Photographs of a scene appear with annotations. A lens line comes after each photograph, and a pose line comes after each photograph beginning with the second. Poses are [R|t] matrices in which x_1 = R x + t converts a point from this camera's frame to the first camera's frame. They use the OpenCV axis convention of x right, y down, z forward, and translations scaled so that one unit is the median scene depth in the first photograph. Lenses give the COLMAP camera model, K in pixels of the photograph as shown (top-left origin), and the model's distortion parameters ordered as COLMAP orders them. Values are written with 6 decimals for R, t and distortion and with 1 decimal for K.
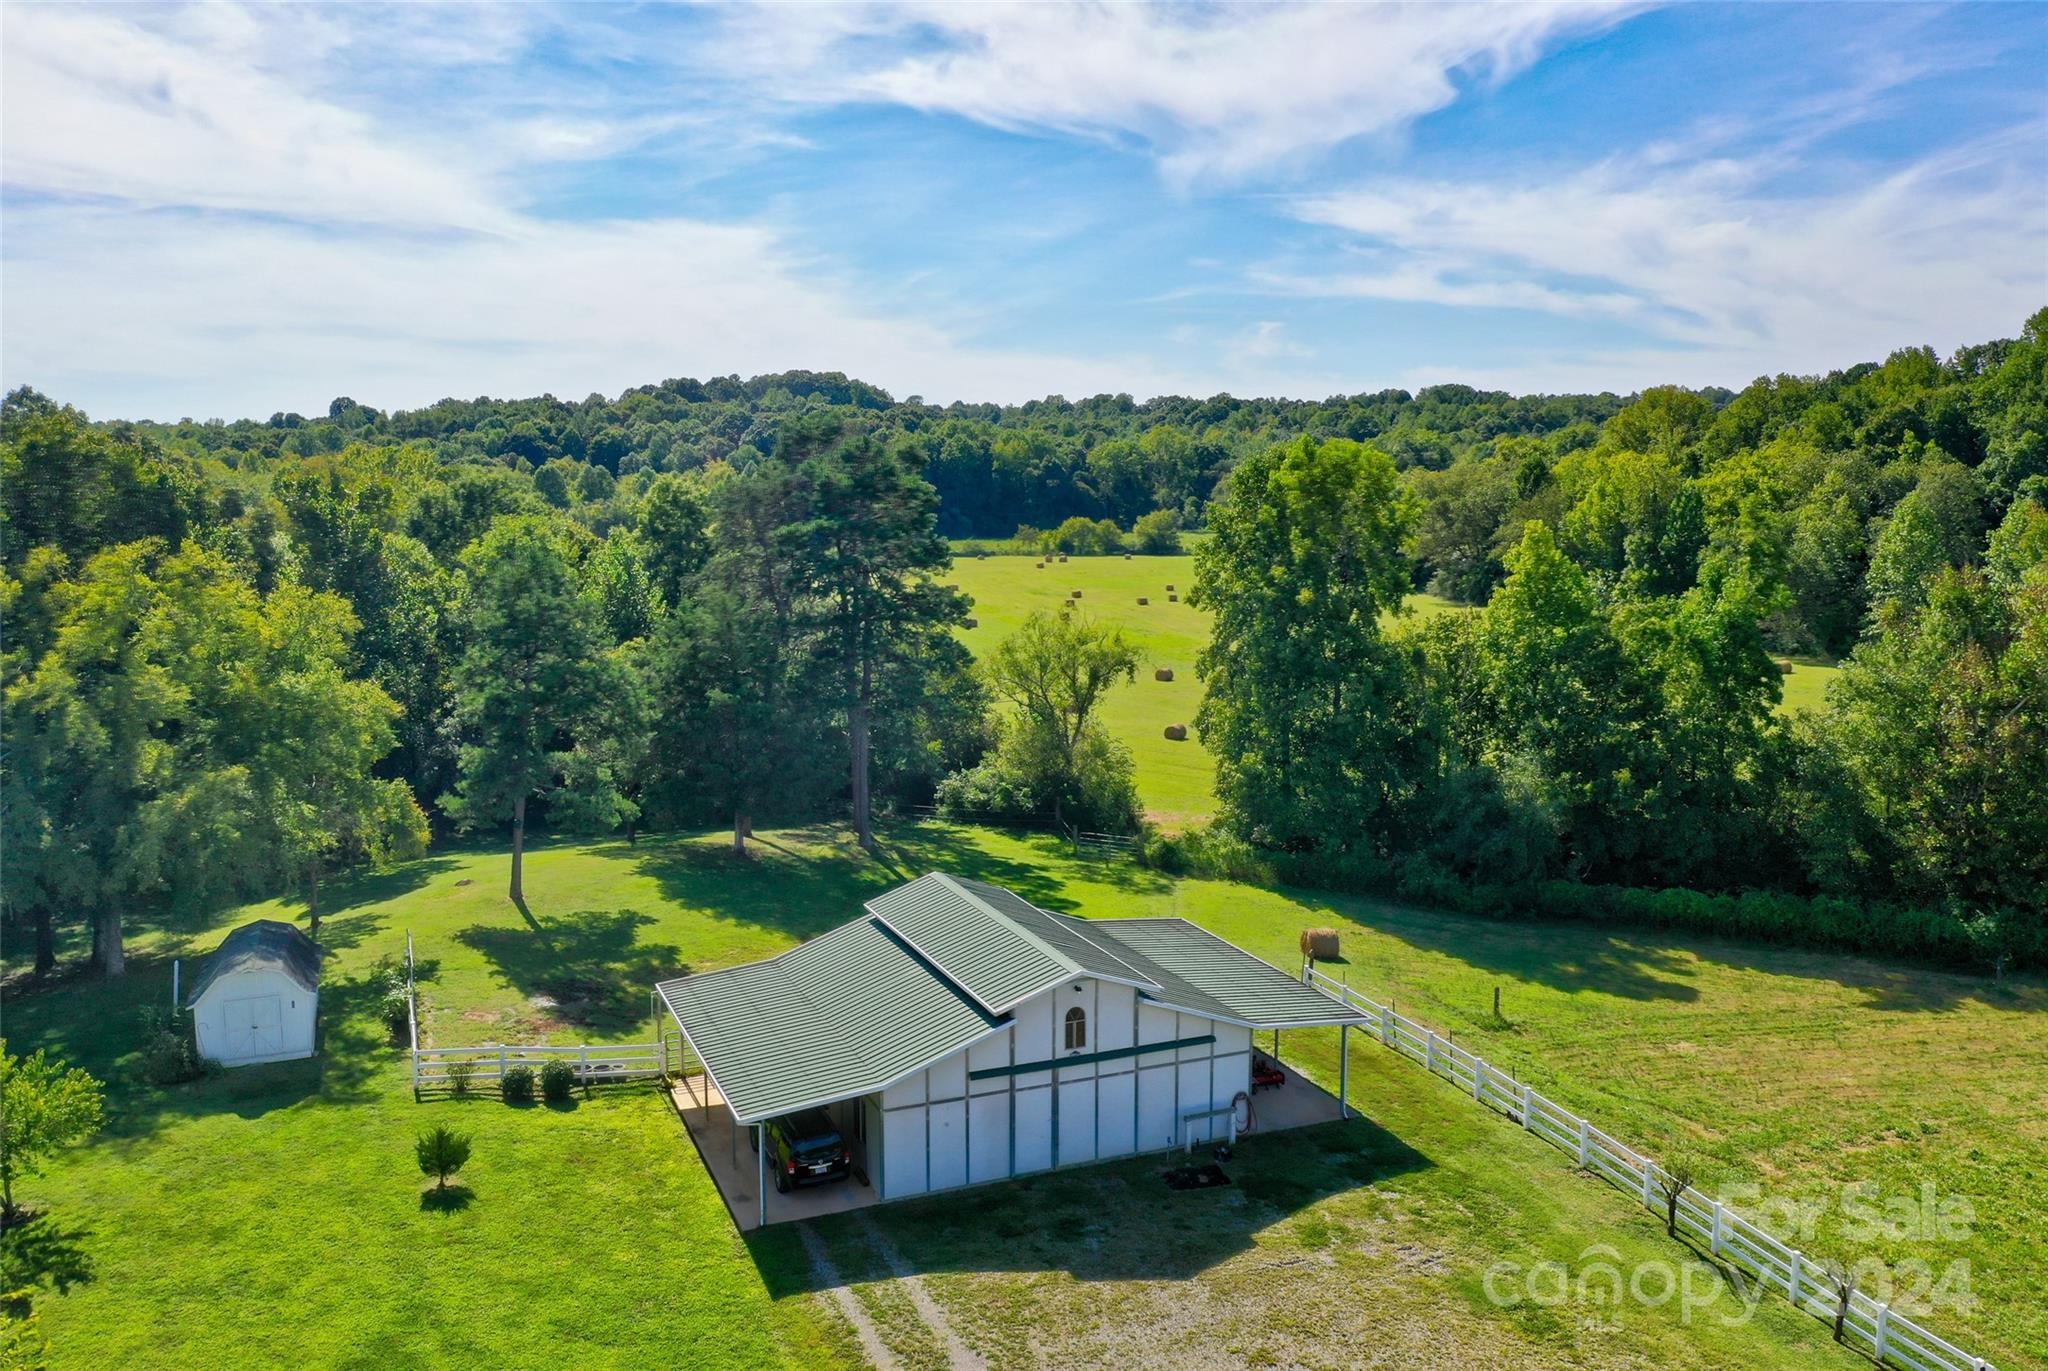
lens RADIAL K [[1623.8, 0, 1025.8], [0, 1623.8, 687.1], [0, 0, 1]] dist [-0.013410, 0.012637]
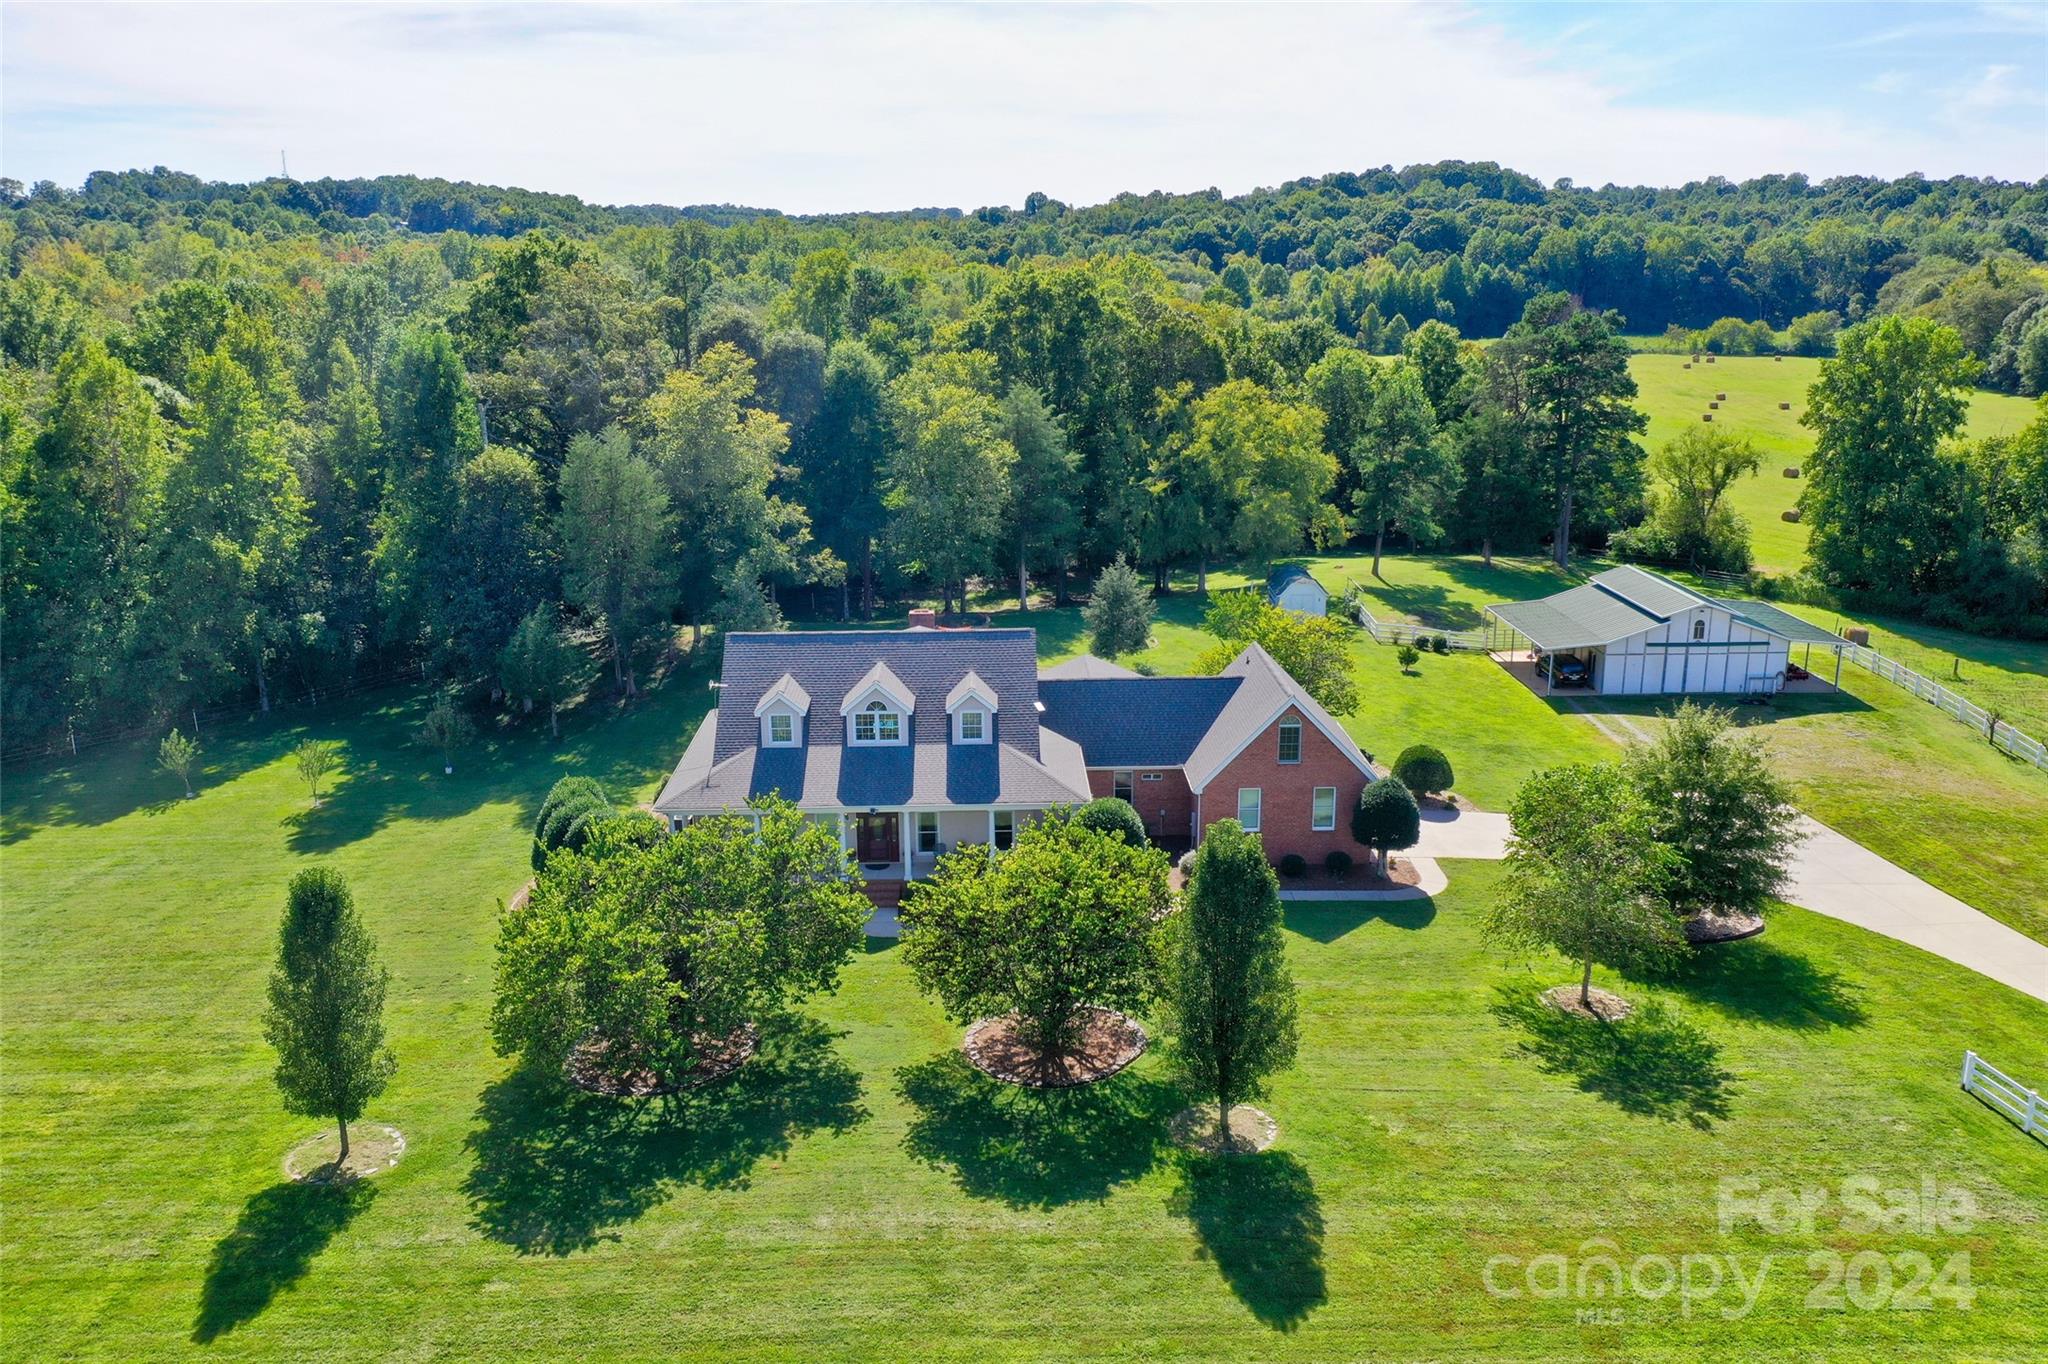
lens RADIAL K [[1623.8, 0, 1018.2], [0, 1623.8, 665.8], [0, 0, 1]] dist [-0.013410, 0.012637]
pose [[0.931016, 0.090684, -0.353534, -0.022217], [-0.046843, 0.990319, 0.130666, 0.007683], [0.361961, -0.105092, 0.926251, -0.633789]]
